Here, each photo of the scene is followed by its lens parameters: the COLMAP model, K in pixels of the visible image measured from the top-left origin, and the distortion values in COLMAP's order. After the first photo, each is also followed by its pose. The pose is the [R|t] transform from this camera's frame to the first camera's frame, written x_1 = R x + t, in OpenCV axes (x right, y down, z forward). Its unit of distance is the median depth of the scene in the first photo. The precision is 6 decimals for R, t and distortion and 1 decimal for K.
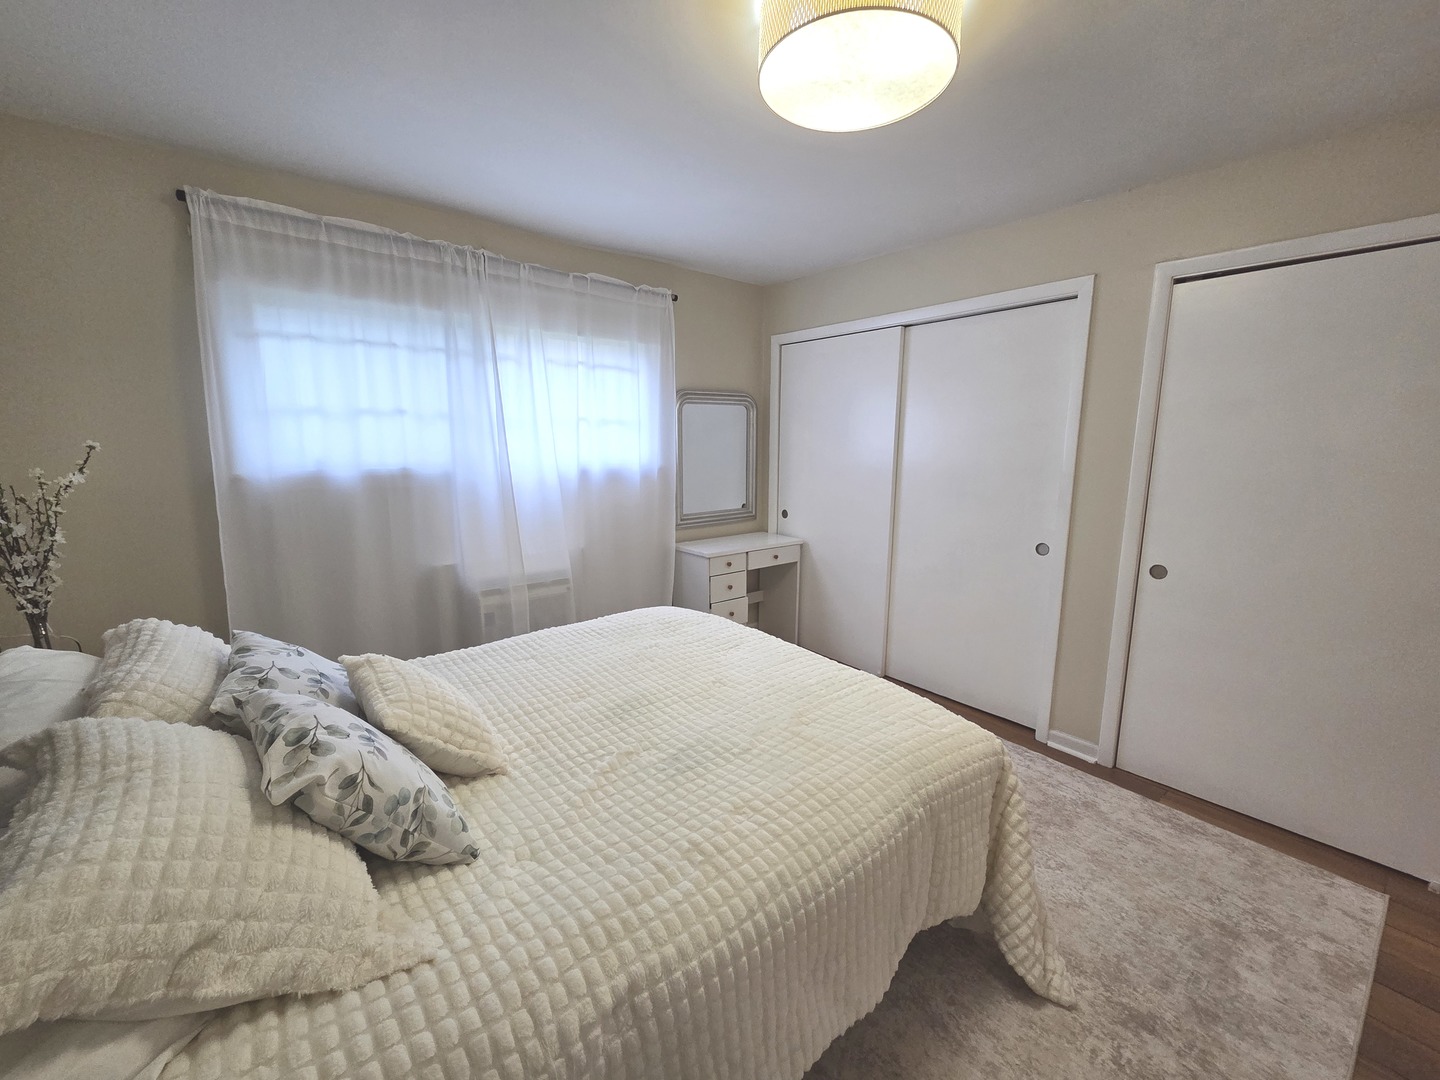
lens RADIAL K [[588.3, 0, 721.5], [0, 588.3, 544.2], [0, 0, 1]] dist [0.002257, 0.000272]
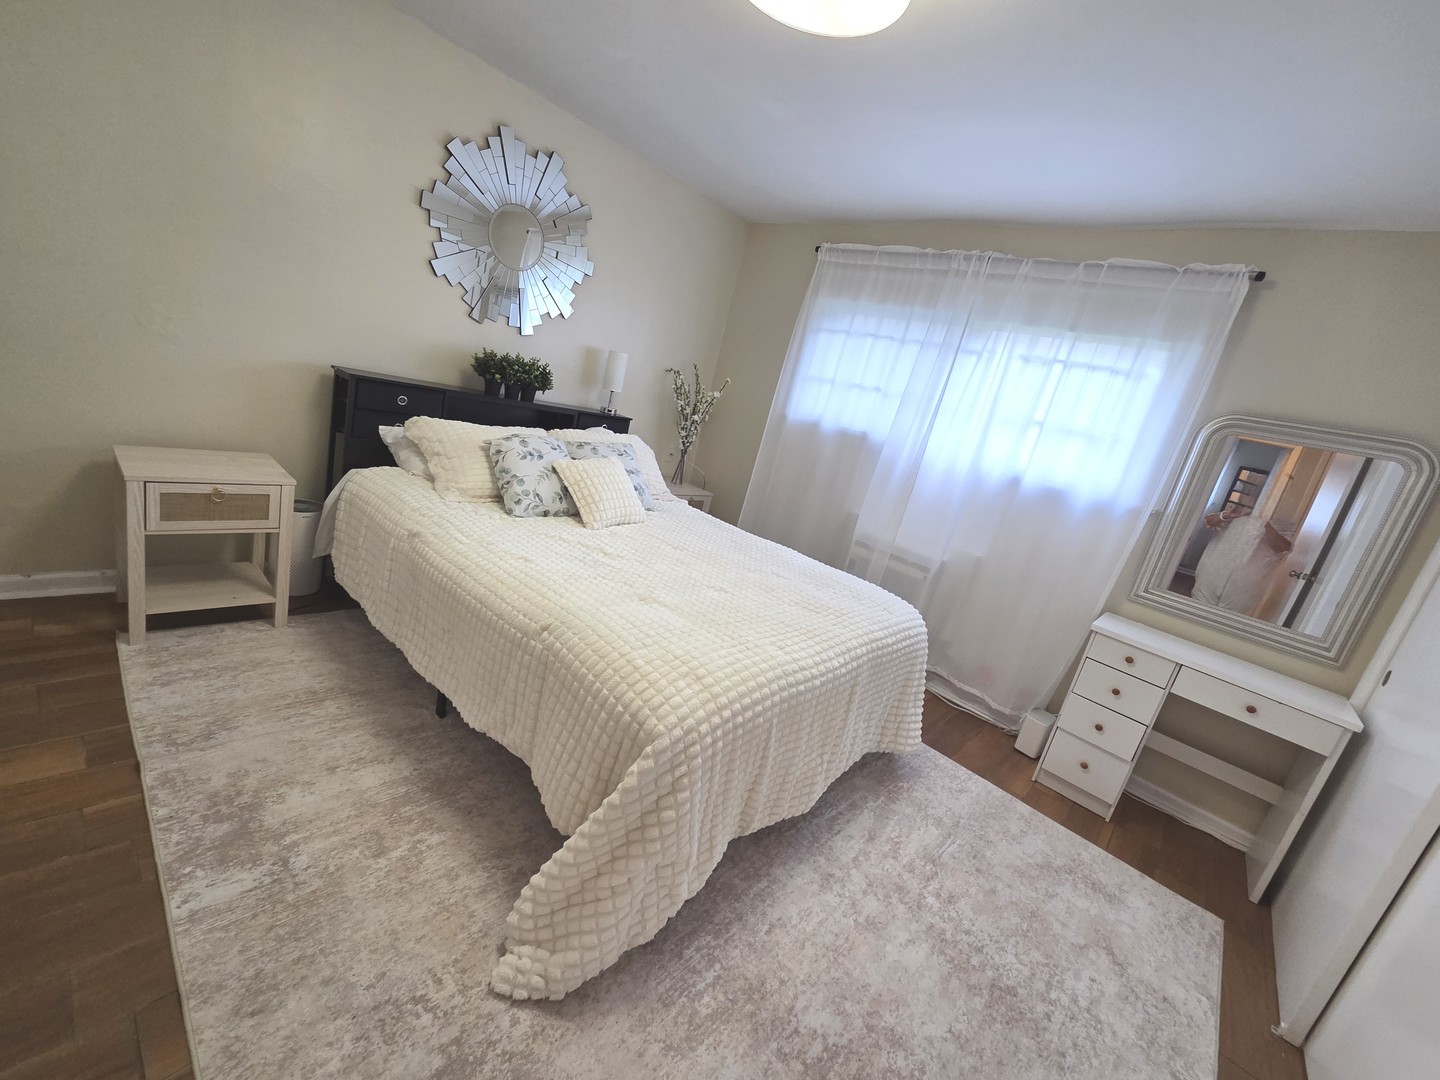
lens RADIAL K [[588.3, 0, 721.5], [0, 588.3, 544.2], [0, 0, 1]] dist [0.002257, 0.000272]
pose [[0.150221, 0.279462, -0.948332, 0.713826], [-0.397534, 0.895331, 0.200872, -0.044546], [0.905207, 0.346819, 0.245594, 0.492527]]
